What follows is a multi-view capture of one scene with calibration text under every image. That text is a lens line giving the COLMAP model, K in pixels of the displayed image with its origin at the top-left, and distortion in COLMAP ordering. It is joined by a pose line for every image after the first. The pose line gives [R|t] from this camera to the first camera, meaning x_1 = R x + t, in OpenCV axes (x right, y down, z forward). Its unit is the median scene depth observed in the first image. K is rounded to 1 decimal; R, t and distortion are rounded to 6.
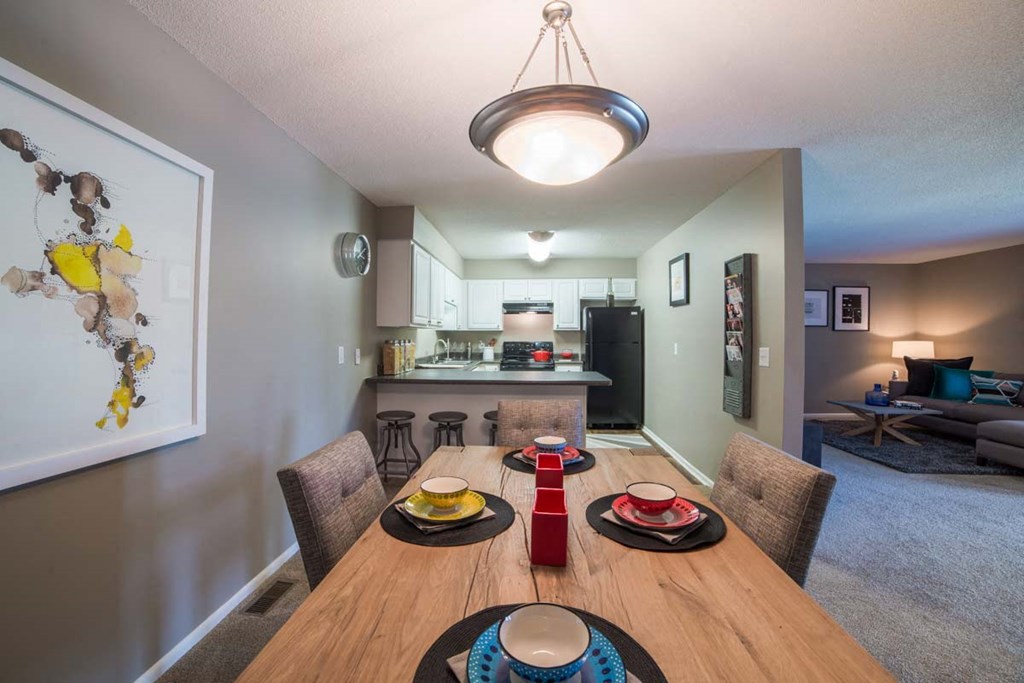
lens RADIAL K [[424.7, 0, 517.4], [0, 424.7, 343.1], [0, 0, 1]] dist [-0.044073, 0.006928]
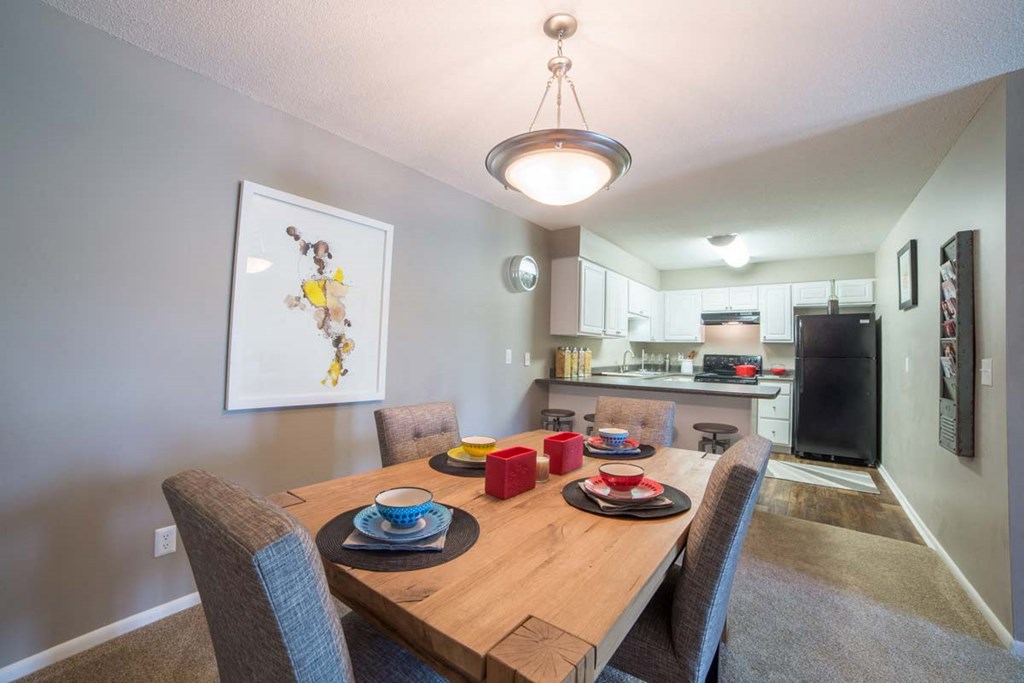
lens RADIAL K [[424.7, 0, 511.0], [0, 424.7, 346.8], [0, 0, 1]] dist [-0.044073, 0.006928]
pose [[0.838252, 0.012395, -0.545142, 0.246407], [-0.028316, 0.999382, -0.020816, 0.024014], [0.544547, 0.032885, 0.838085, -0.030097]]
